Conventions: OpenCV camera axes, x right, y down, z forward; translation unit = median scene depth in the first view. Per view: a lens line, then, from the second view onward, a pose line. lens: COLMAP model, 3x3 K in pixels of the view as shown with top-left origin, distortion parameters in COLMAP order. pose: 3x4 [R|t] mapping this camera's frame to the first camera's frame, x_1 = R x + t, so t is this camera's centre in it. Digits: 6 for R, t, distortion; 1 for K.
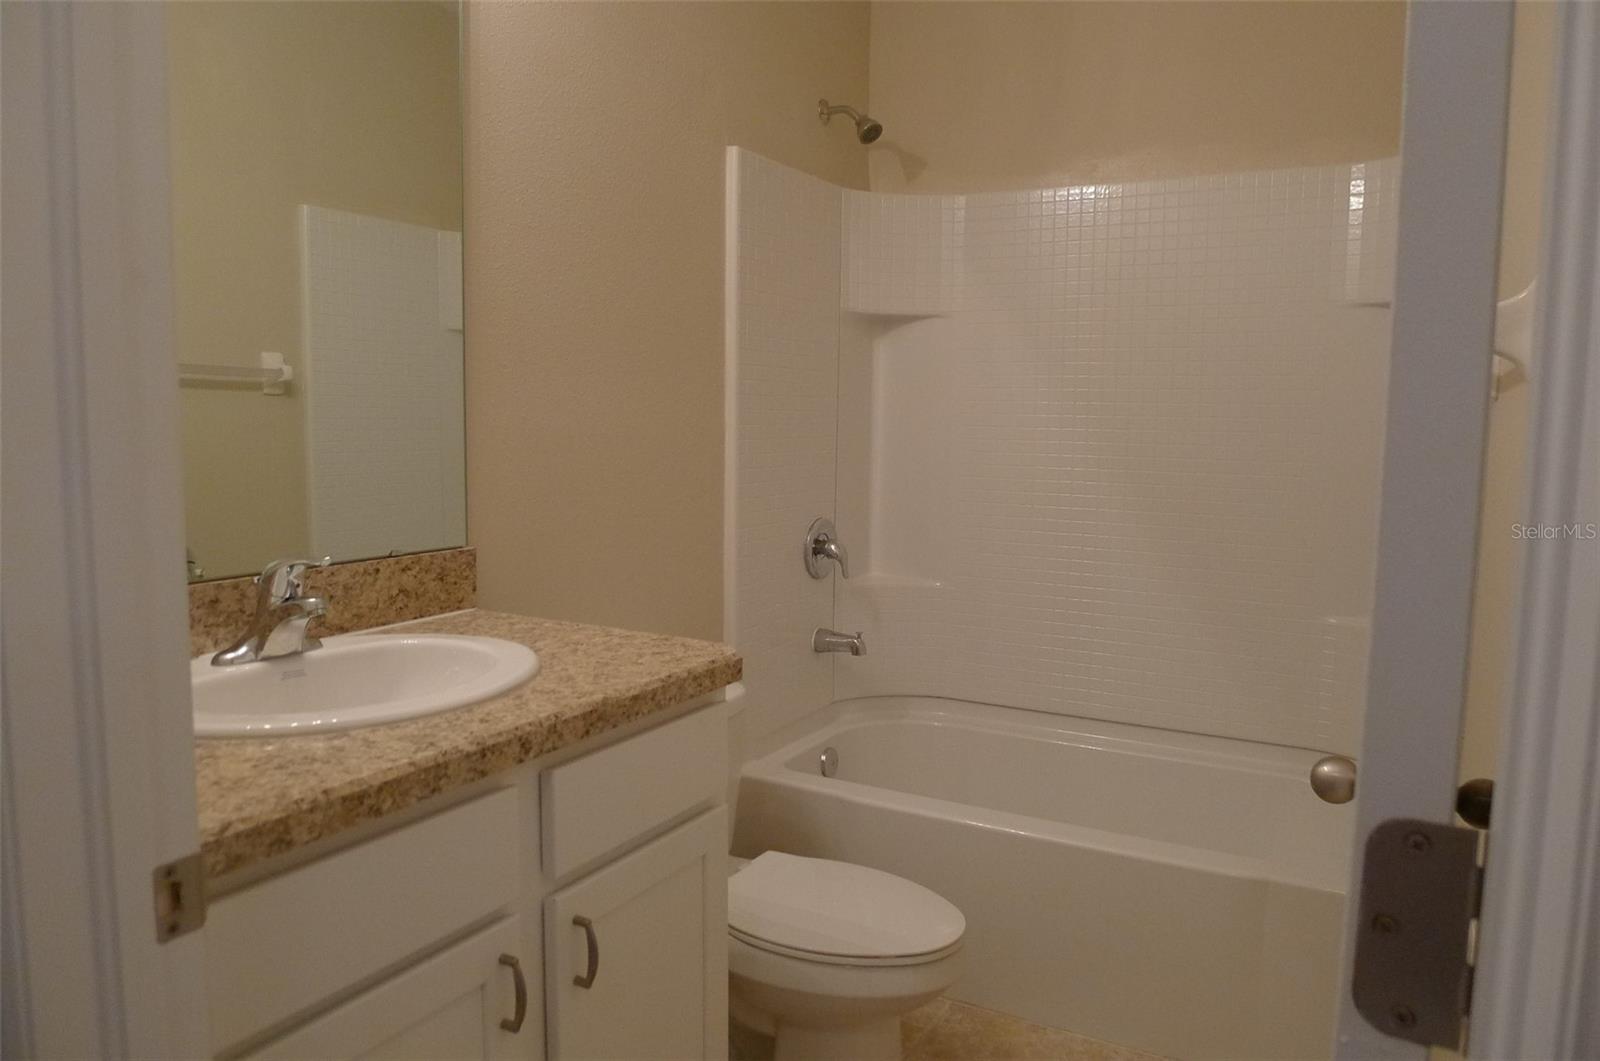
lens RADIAL K [[1093.9, 0, 801.9], [0, 1093.9, 526.4], [0, 0, 1]] dist [-0.053943, 0.017013]
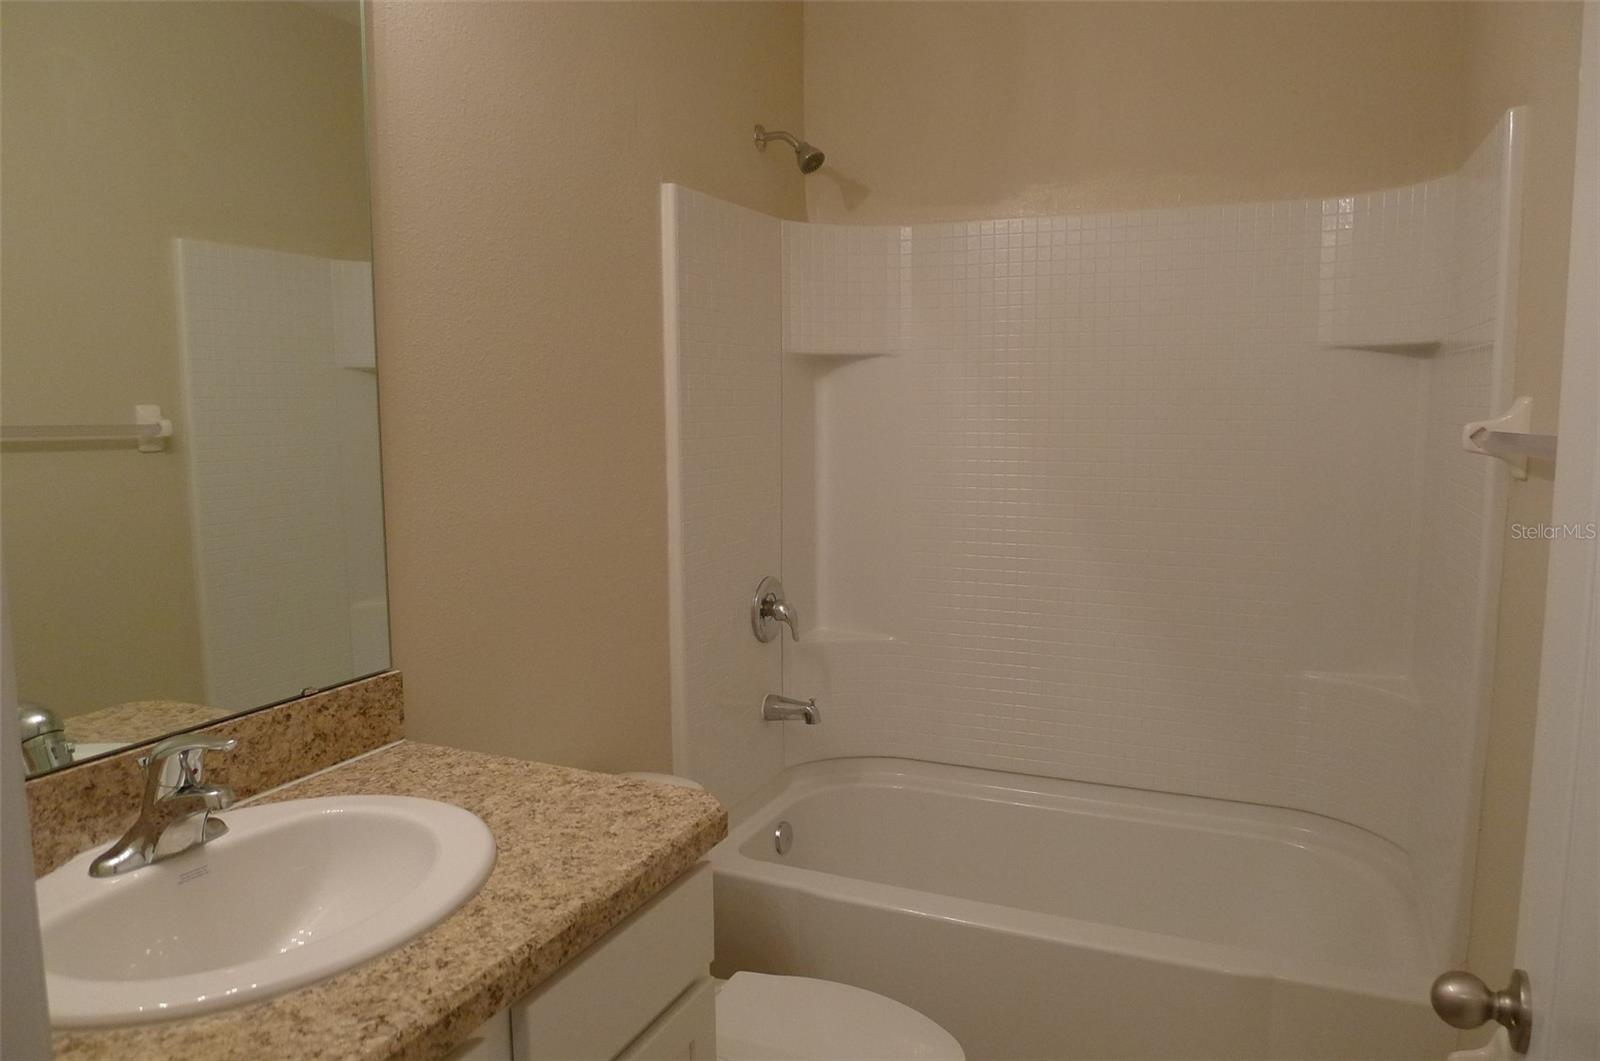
lens RADIAL K [[1093.9, 0, 794.2], [0, 1093.9, 537.7], [0, 0, 1]] dist [-0.053943, 0.017013]
pose [[0.996295, -0.028217, 0.081247, -0.040711], [0.026633, 0.999435, 0.020512, -0.070245], [-0.081780, -0.018272, 0.996483, 0.084368]]
